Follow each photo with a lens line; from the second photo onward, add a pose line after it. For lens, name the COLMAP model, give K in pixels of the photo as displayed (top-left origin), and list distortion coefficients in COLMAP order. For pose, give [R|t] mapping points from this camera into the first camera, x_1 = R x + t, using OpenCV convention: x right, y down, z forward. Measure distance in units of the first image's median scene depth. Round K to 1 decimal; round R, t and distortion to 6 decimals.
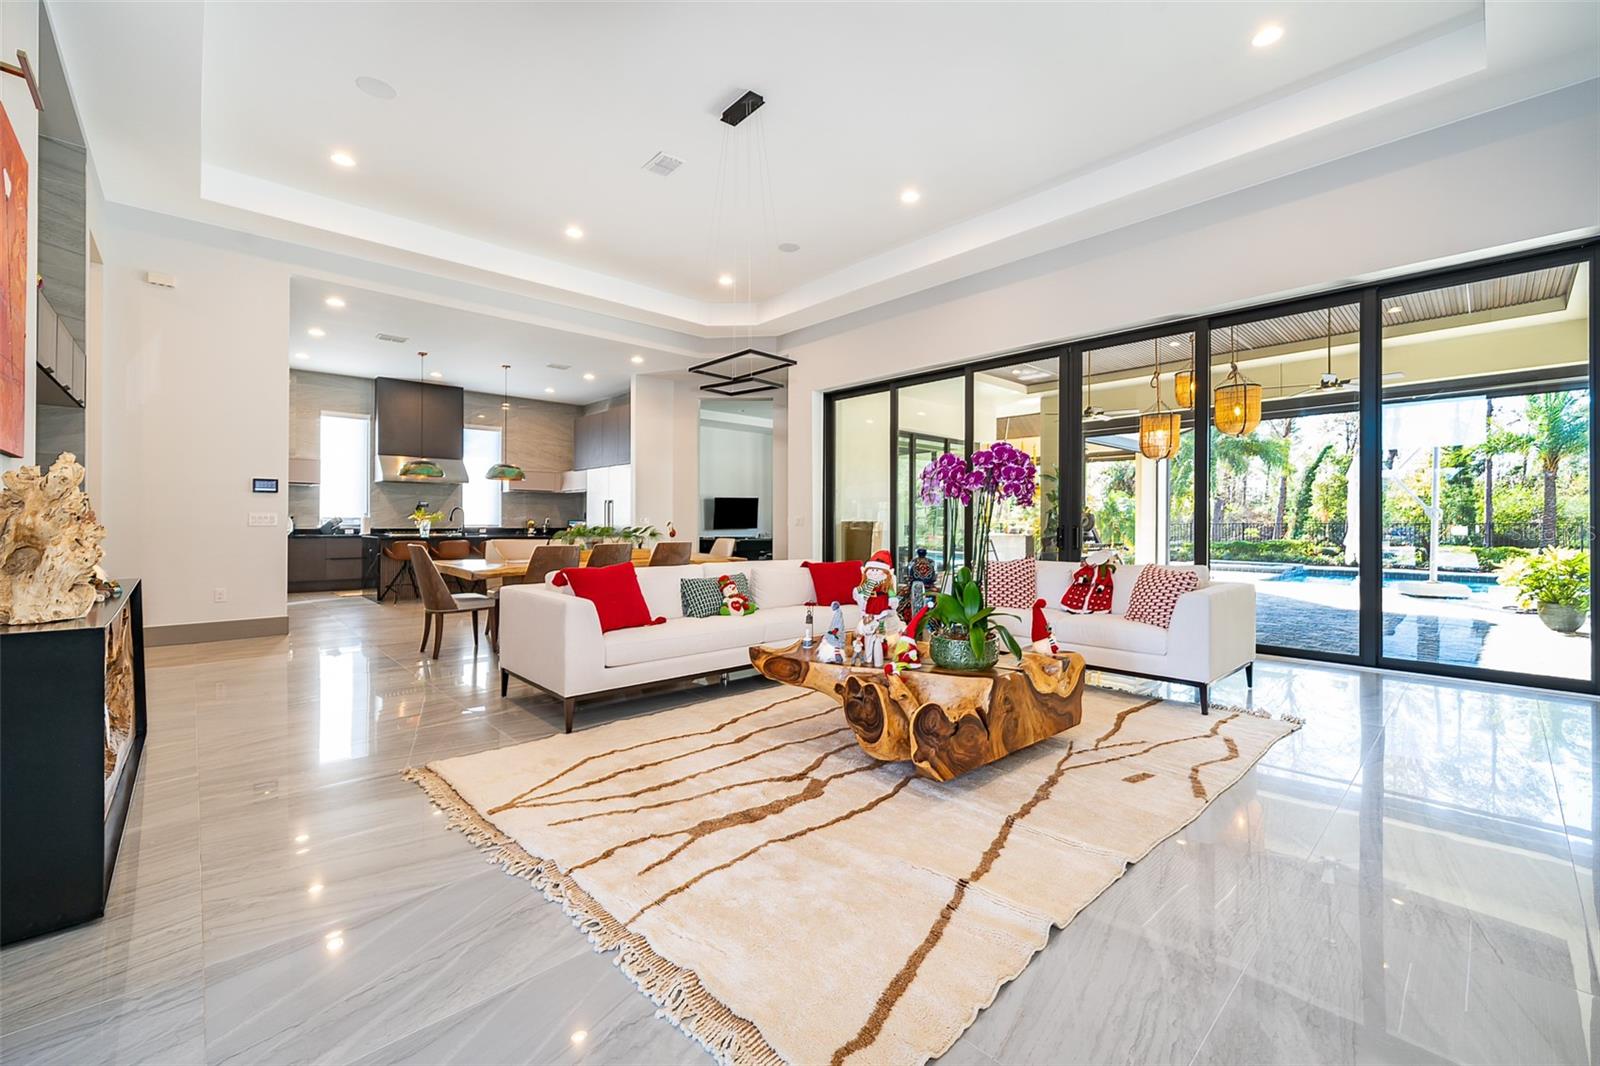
lens RADIAL K [[655.2, 0, 834.7], [0, 655.2, 520.3], [0, 0, 1]] dist [-0.009594, -0.000141]
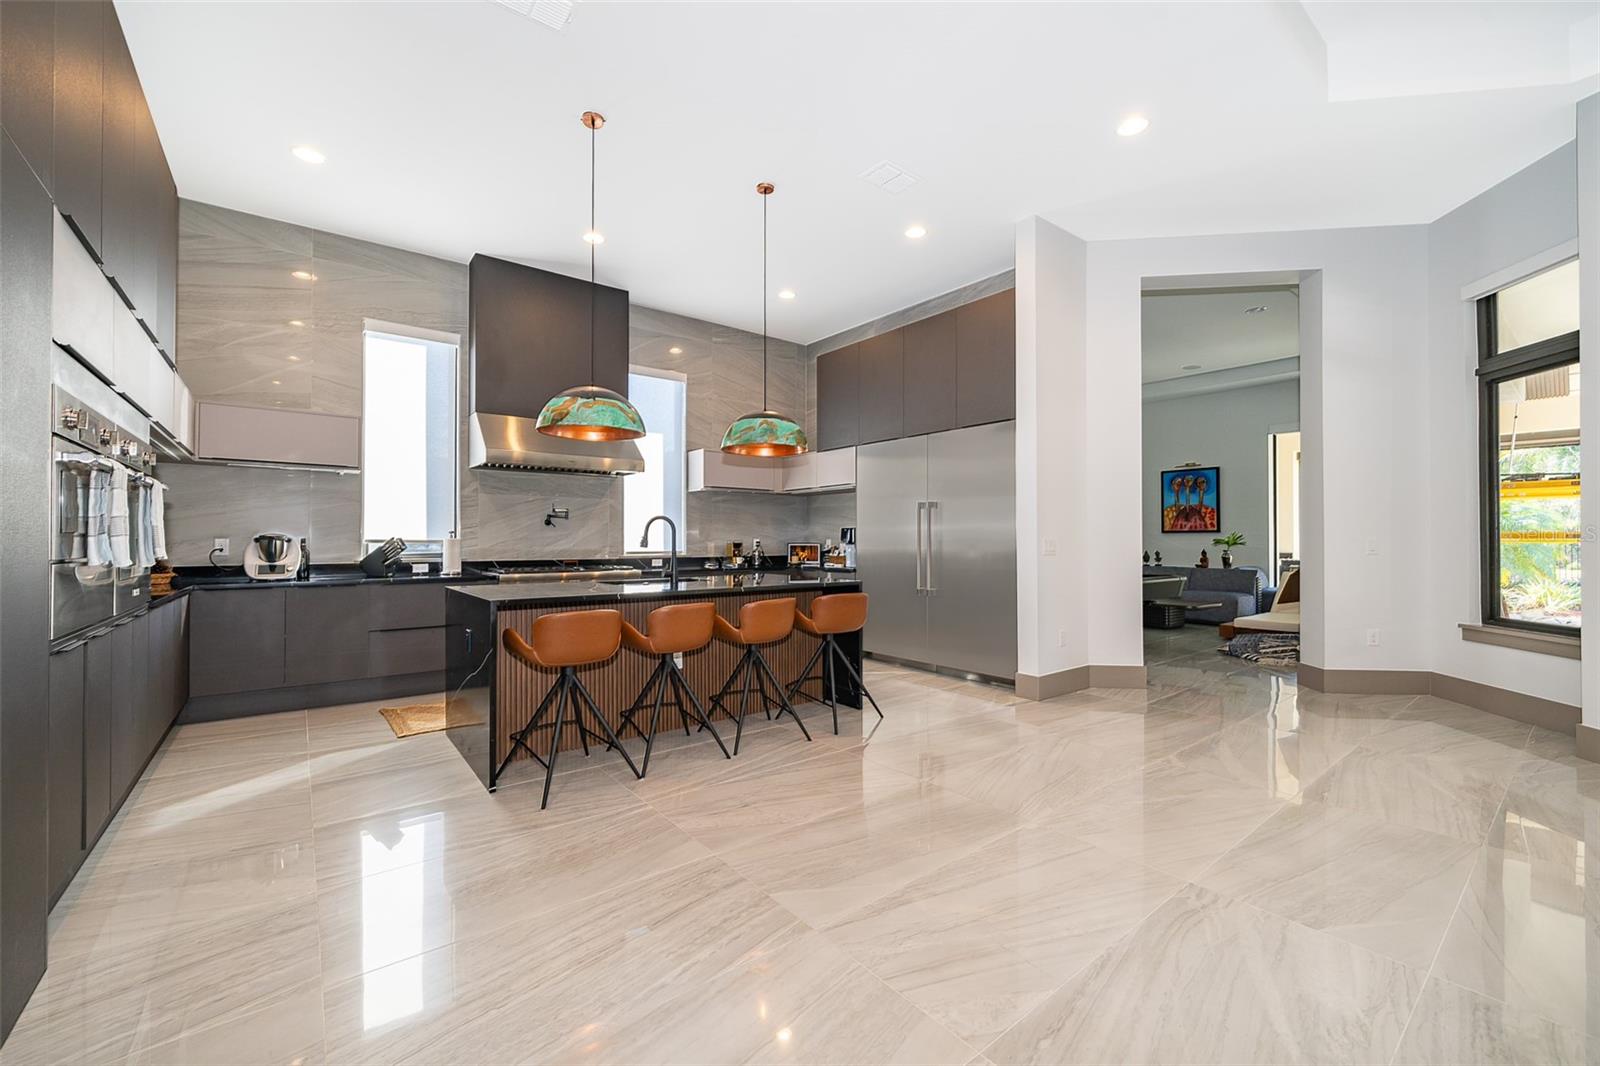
lens RADIAL K [[655.2, 0, 798.7], [0, 655.2, 534.6], [0, 0, 1]] dist [-0.009594, -0.000141]
pose [[0.992691, 0.003972, -0.120621, -0.394278], [-0.004542, 0.999980, -0.004452, -0.006305], [0.120600, 0.004967, 0.992689, 0.534286]]
